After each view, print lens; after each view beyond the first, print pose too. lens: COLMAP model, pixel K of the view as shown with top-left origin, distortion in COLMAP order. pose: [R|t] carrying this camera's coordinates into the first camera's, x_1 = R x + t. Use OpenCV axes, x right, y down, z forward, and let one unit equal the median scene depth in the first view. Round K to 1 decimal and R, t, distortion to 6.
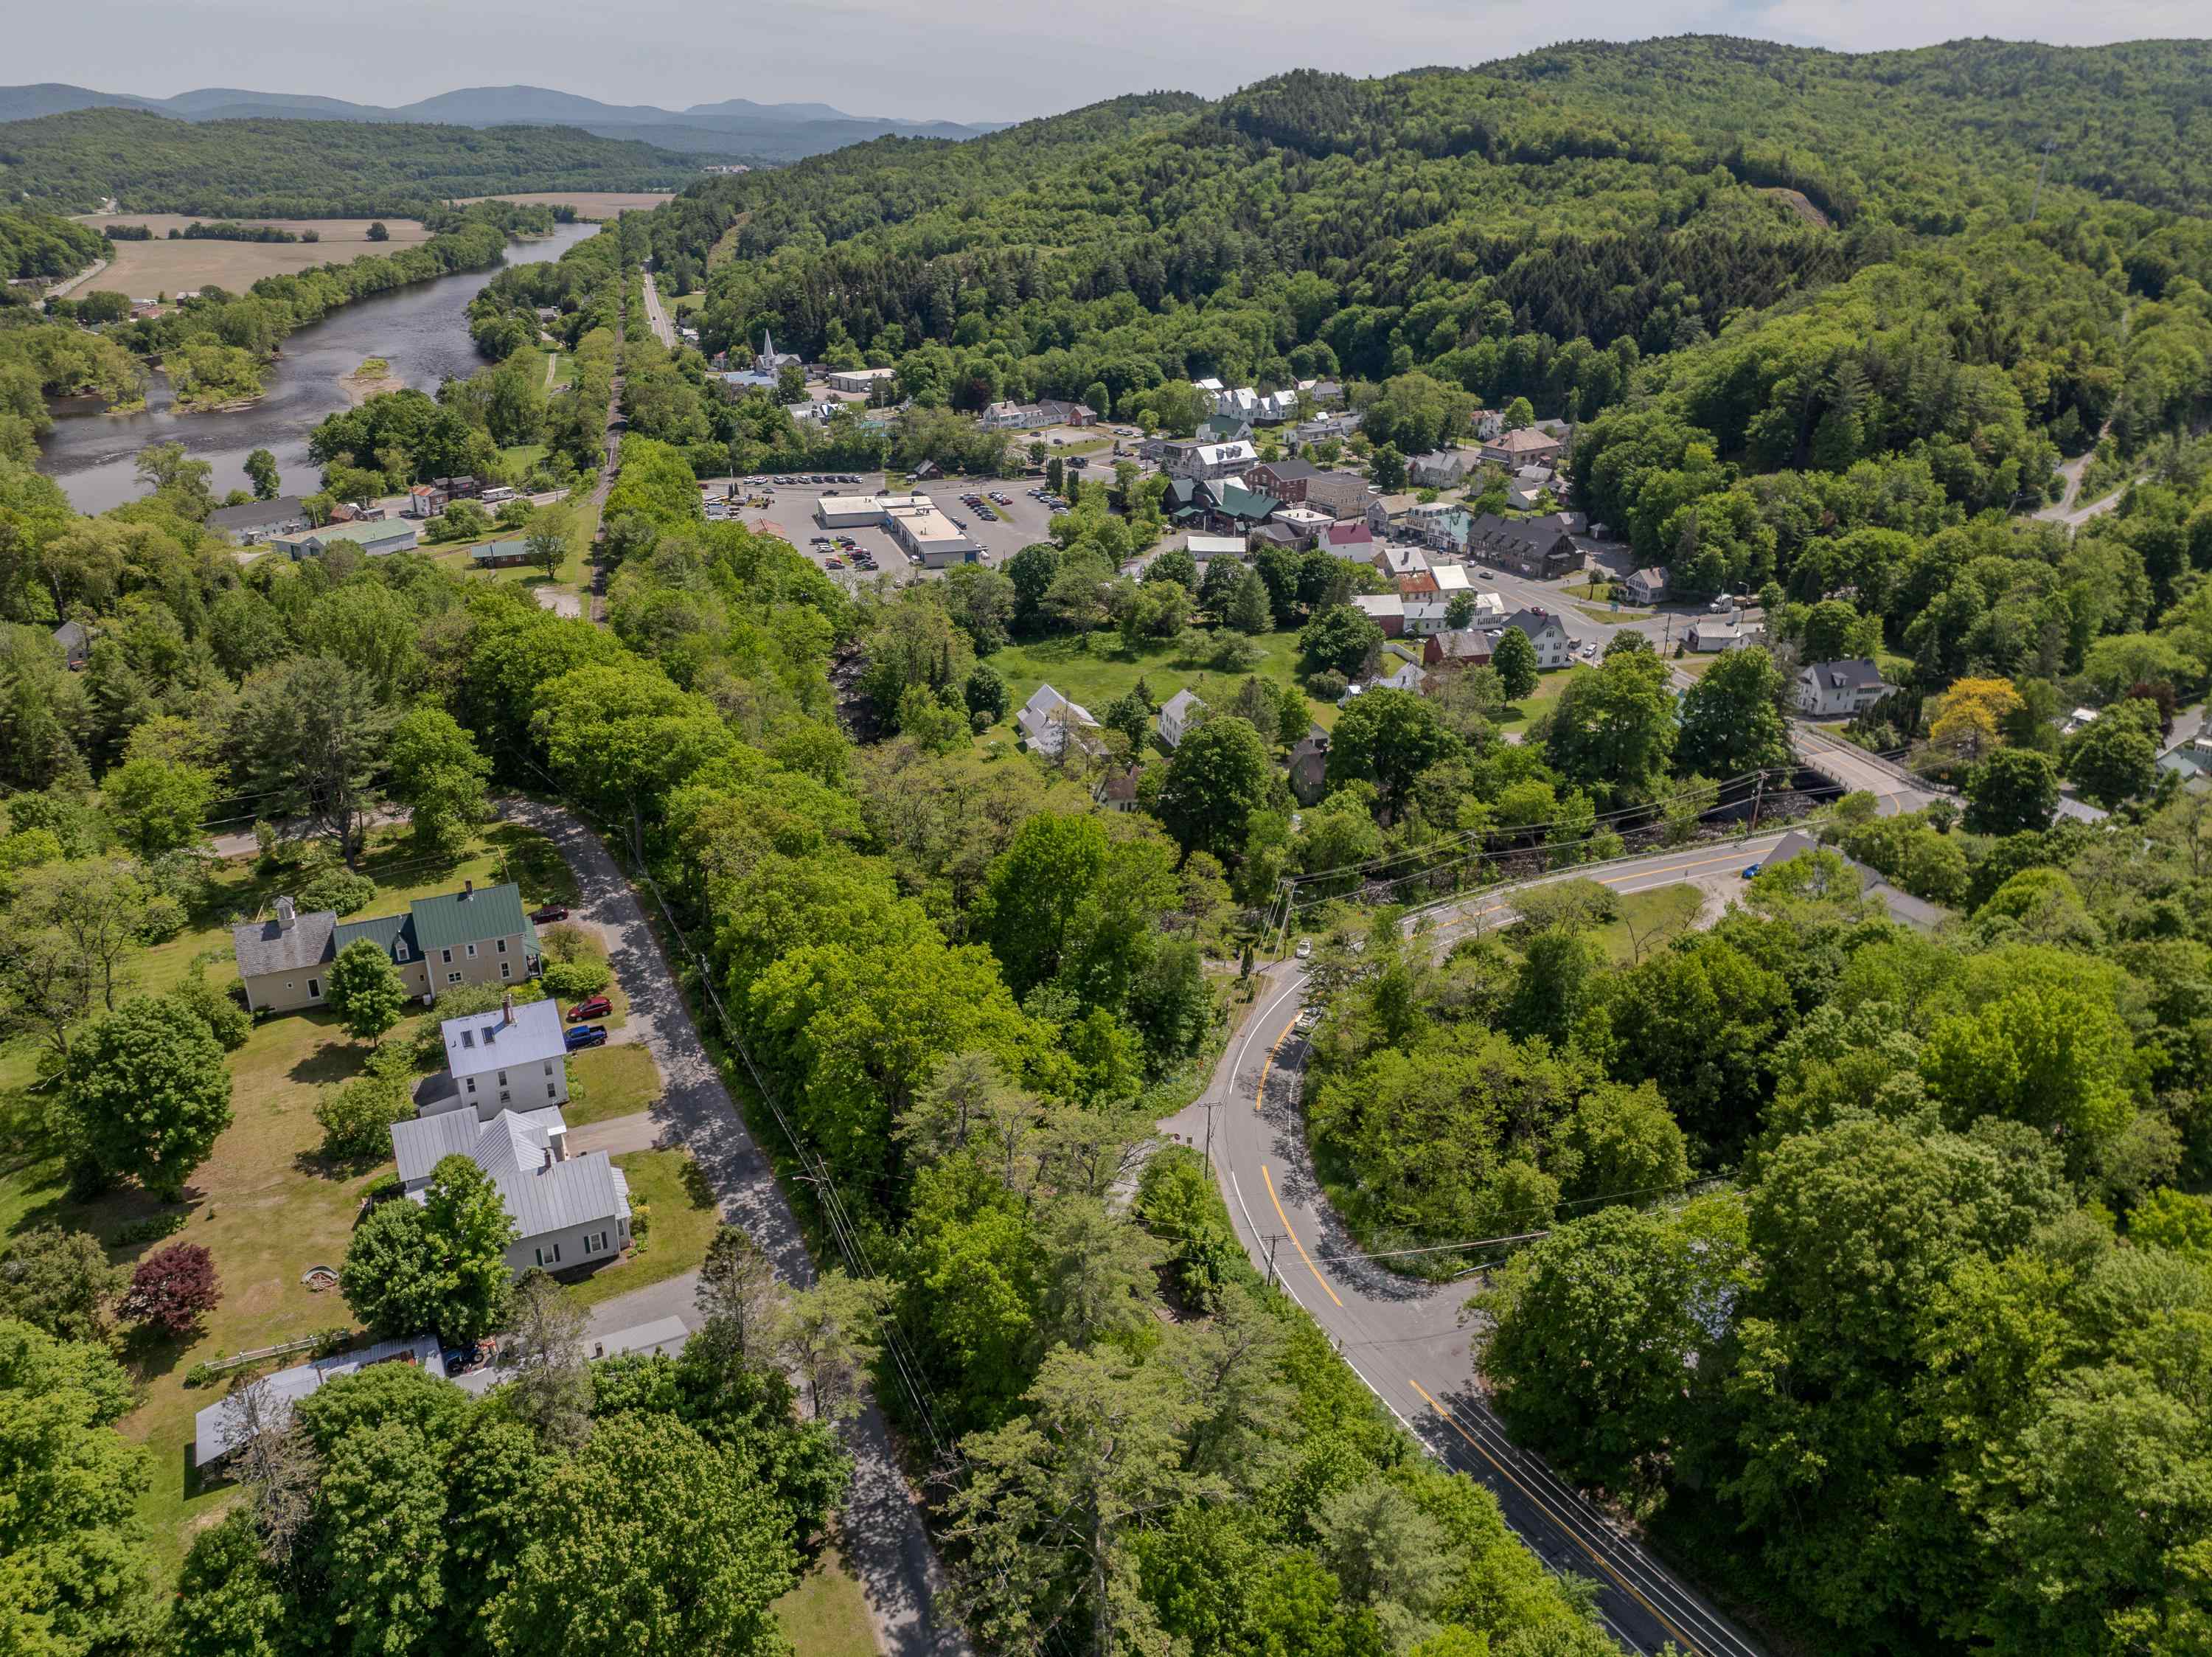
lens RADIAL K [[1560.0, 0, 1098.5], [0, 1560.0, 814.5], [0, 0, 1]] dist [-0.043192, 0.010382]
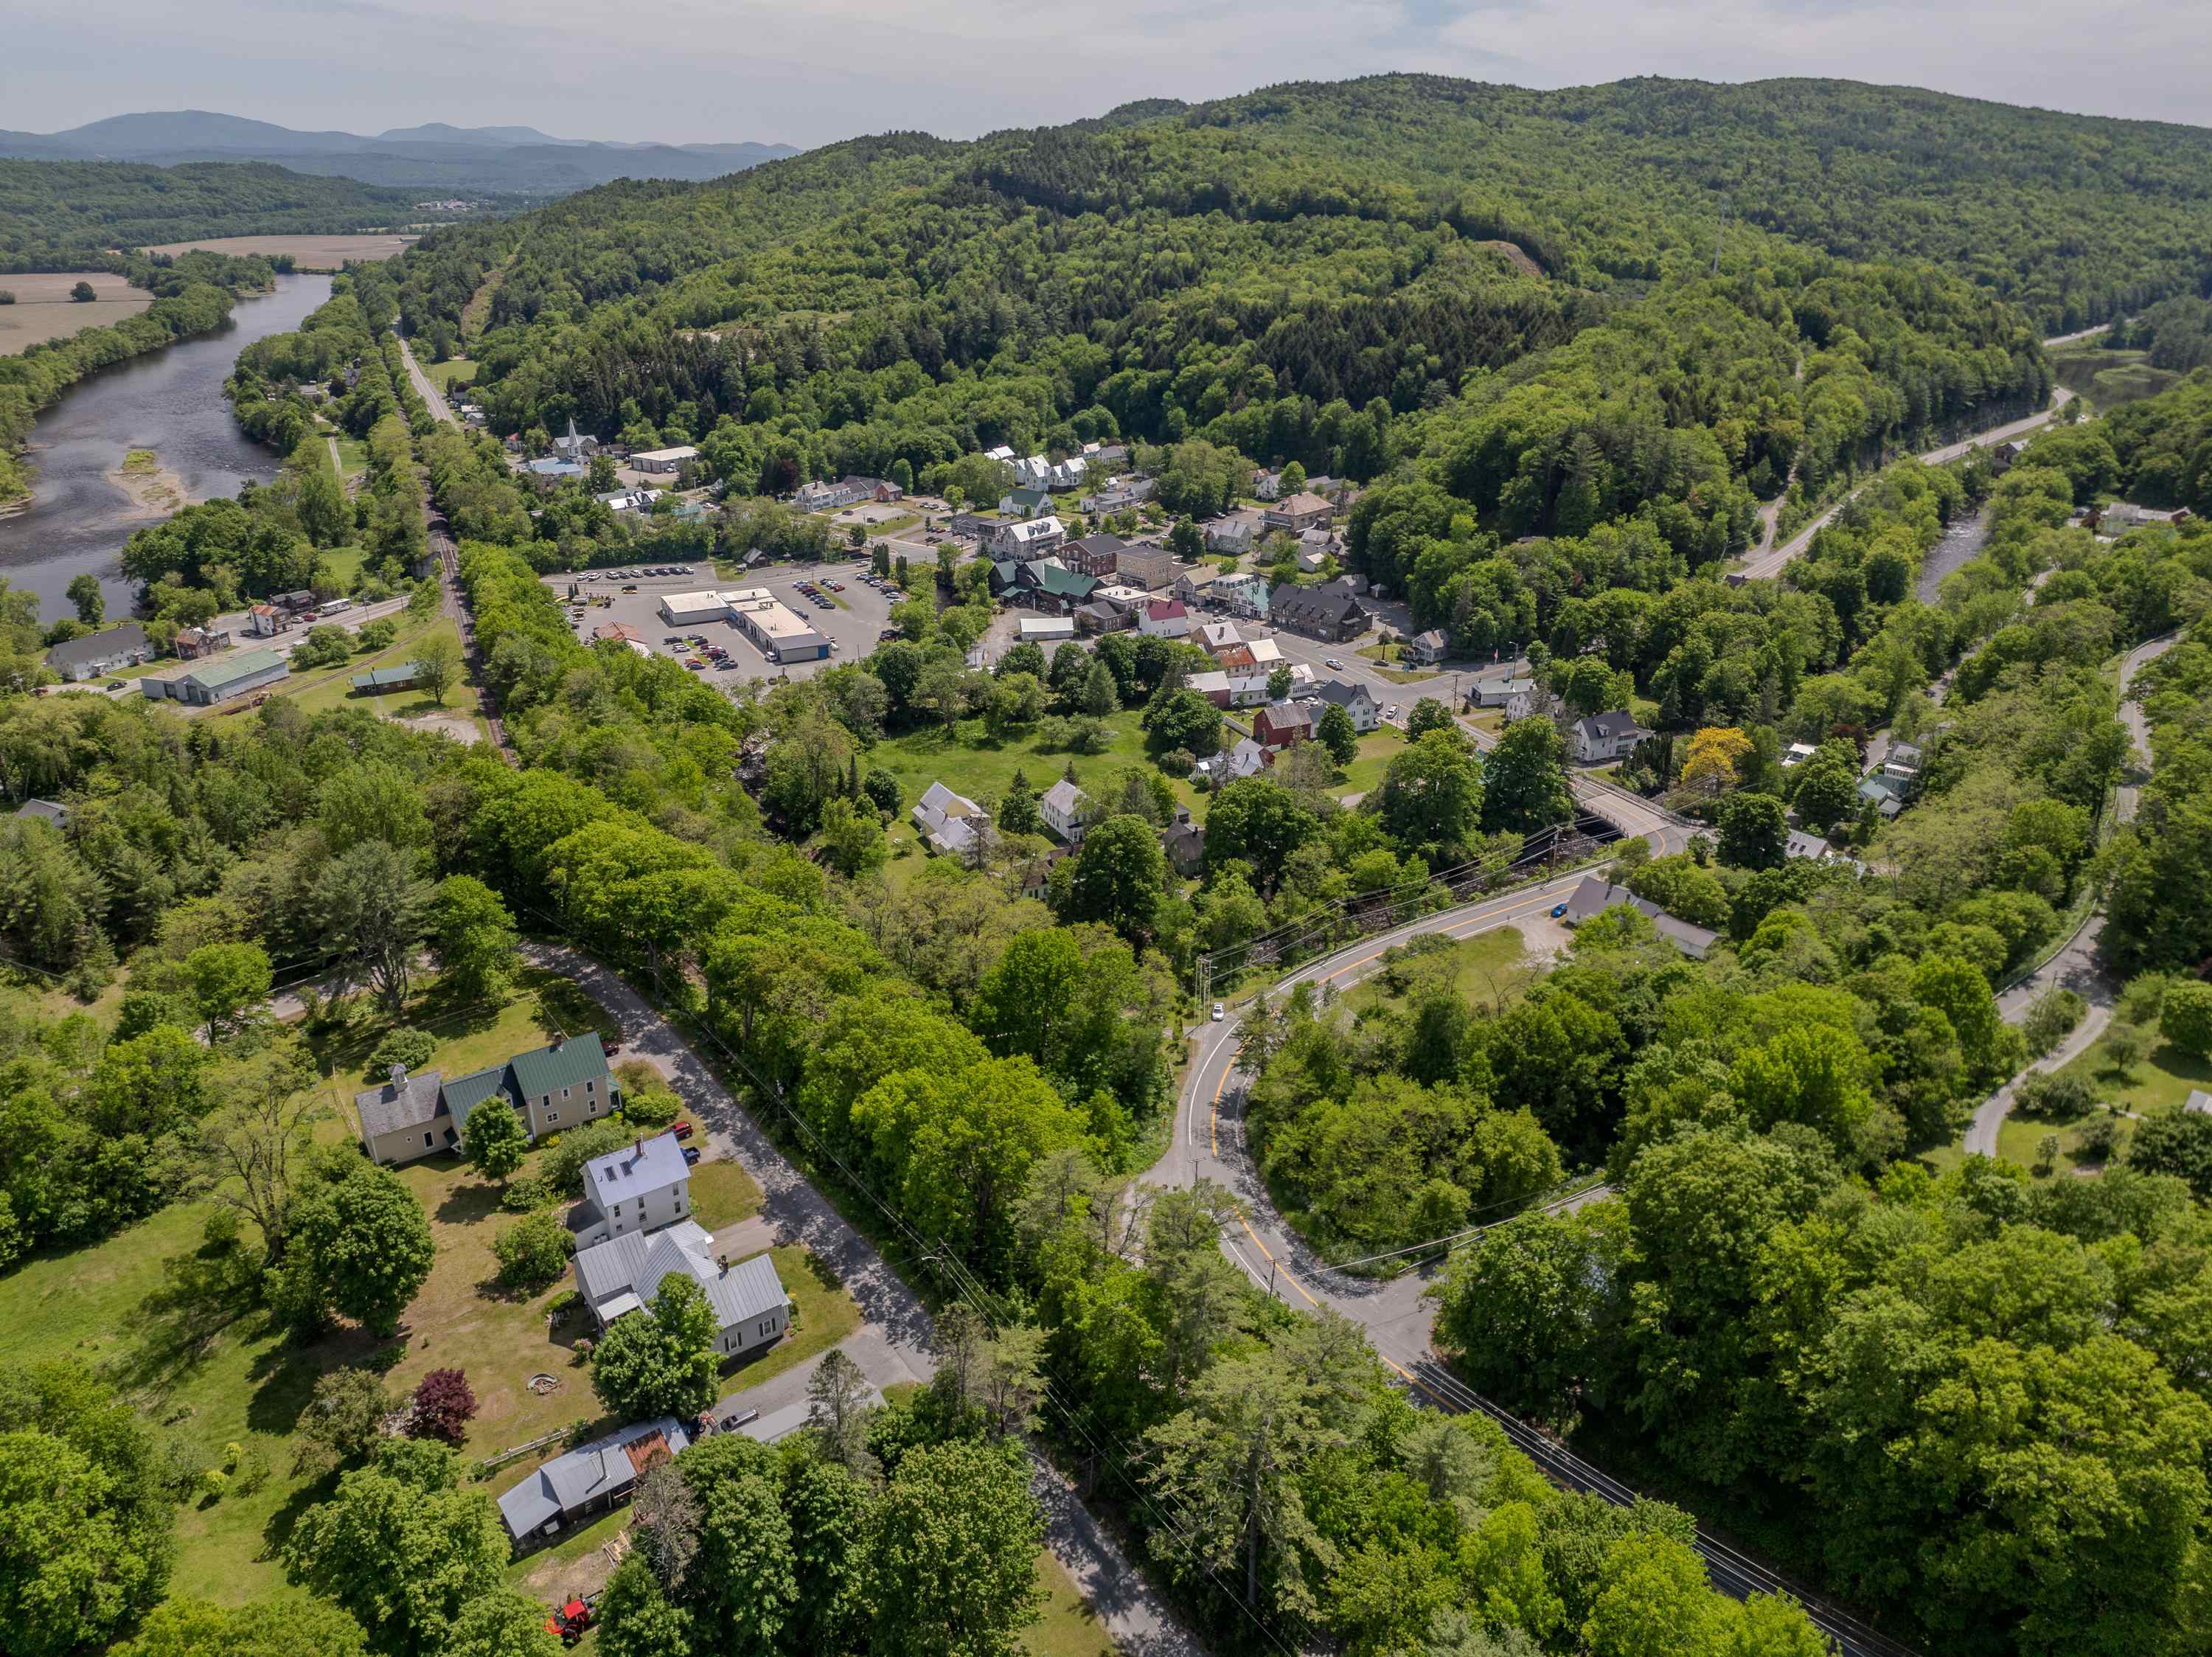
lens RADIAL K [[1549.1, 0, 1106.0], [0, 1549.1, 828.5], [0, 0, 1]] dist [-0.002895, -0.082040]
pose [[0.985497, -0.071751, 0.153775, -0.089101], [0.071961, 0.997399, 0.004207, -0.047039], [-0.153677, 0.006920, 0.988097, -0.119136]]
